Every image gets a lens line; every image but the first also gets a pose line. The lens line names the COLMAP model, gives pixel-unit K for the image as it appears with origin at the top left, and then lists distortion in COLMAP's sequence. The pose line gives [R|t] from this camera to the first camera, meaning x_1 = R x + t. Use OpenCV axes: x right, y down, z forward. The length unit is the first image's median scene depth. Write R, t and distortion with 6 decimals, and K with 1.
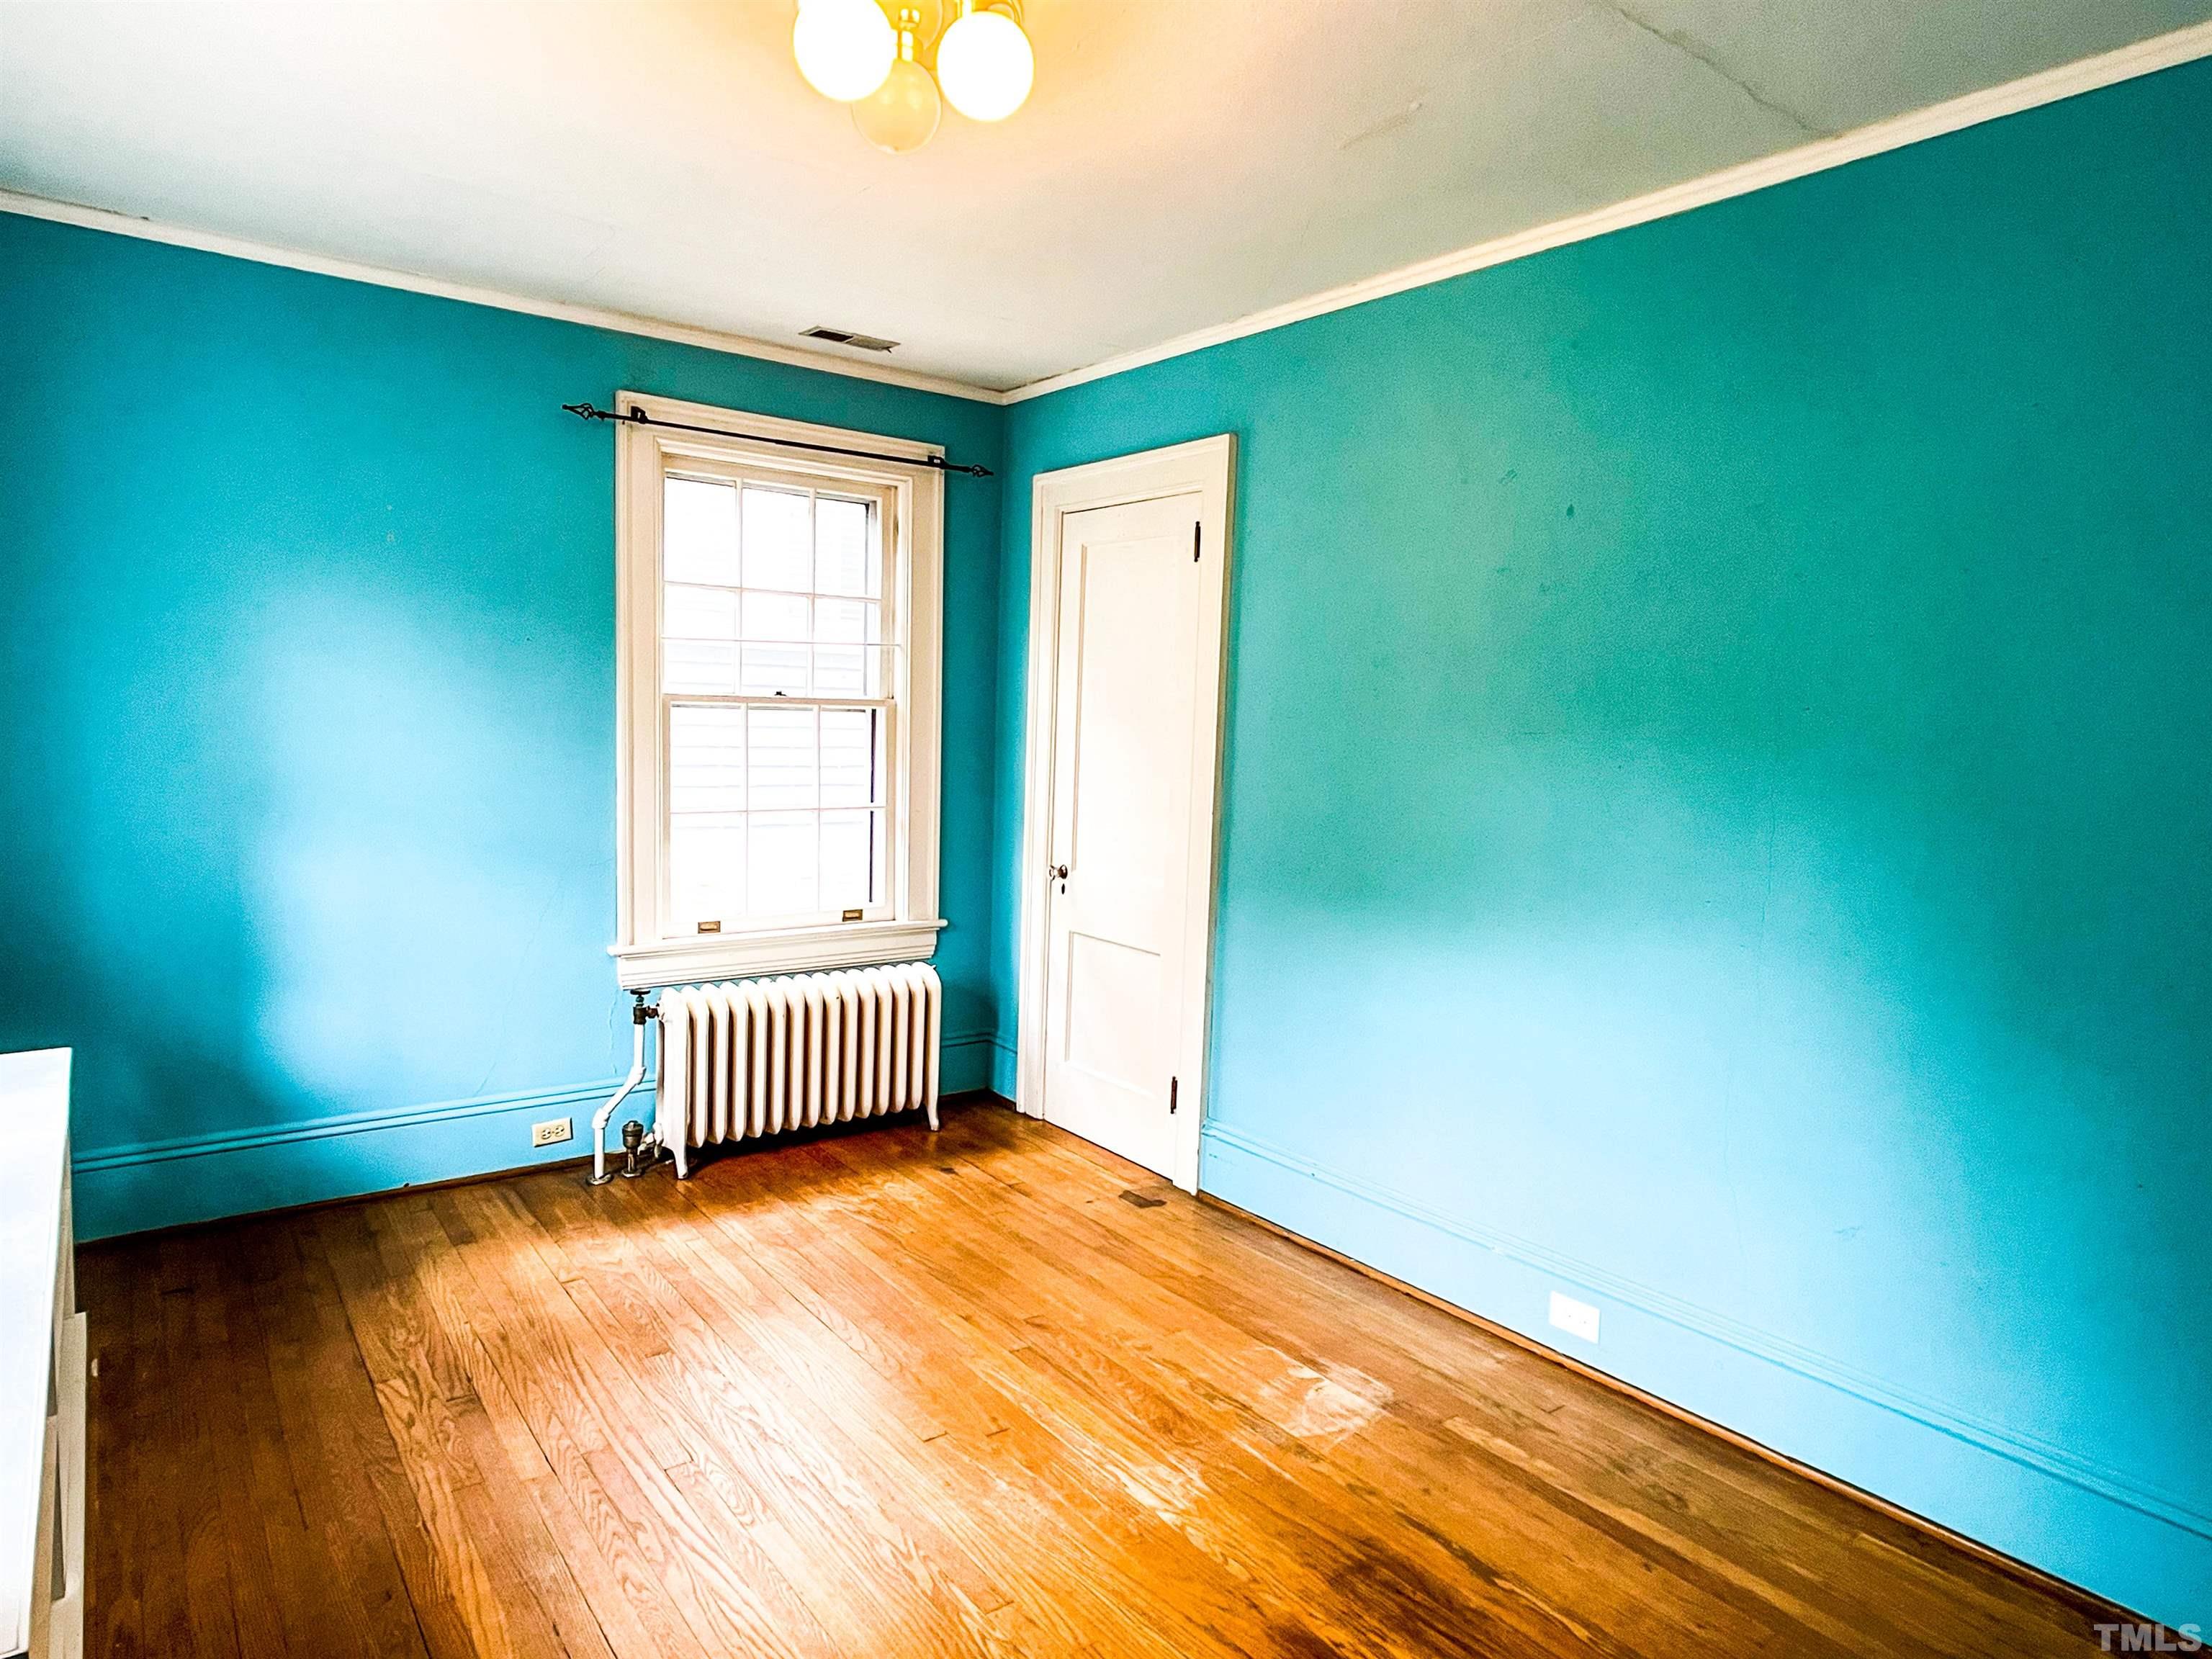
lens RADIAL K [[1344.7, 0, 1098.1], [0, 1344.7, 825.3], [0, 0, 1]] dist [-0.005126, -0.001556]
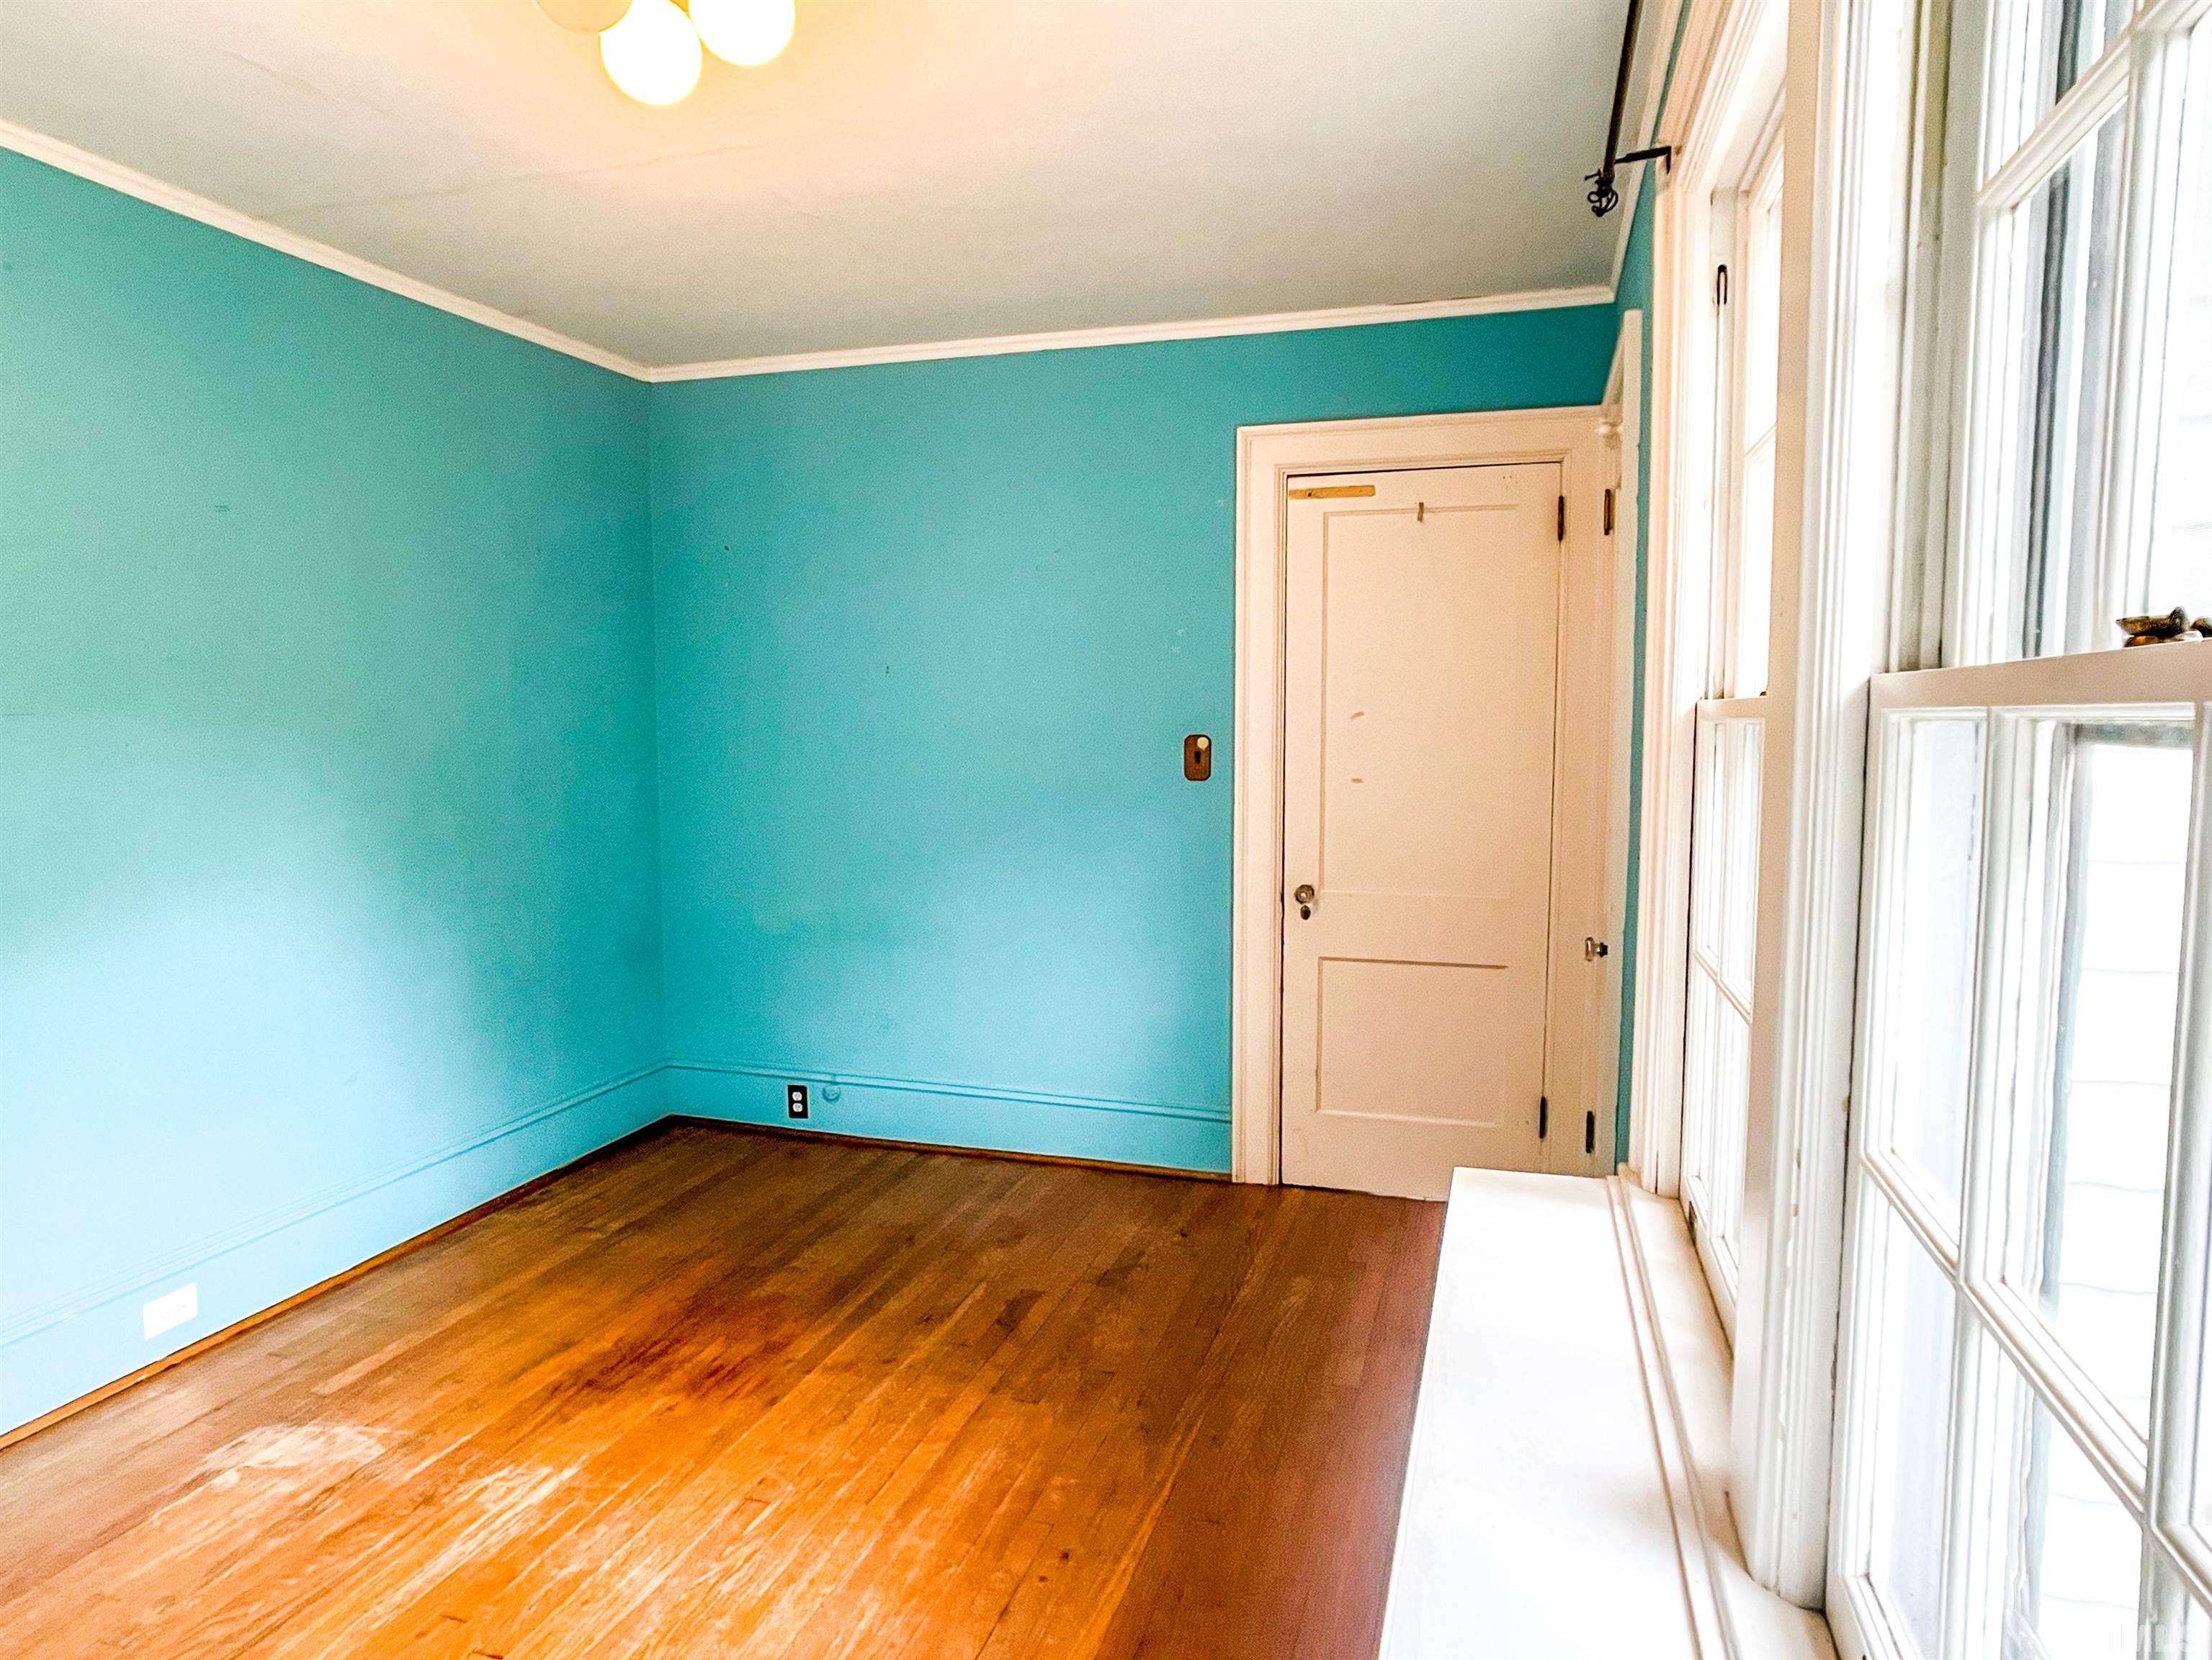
lens RADIAL K [[1344.9, 0, 1104.1], [0, 1344.9, 828.2], [0, 0, 1]] dist [-0.005126, -0.001556]
pose [[-0.585997, -0.097063, 0.804479, -0.523752], [0.056491, 0.985491, 0.160052, -0.063113], [-0.808341, 0.139236, -0.572012, 0.638922]]
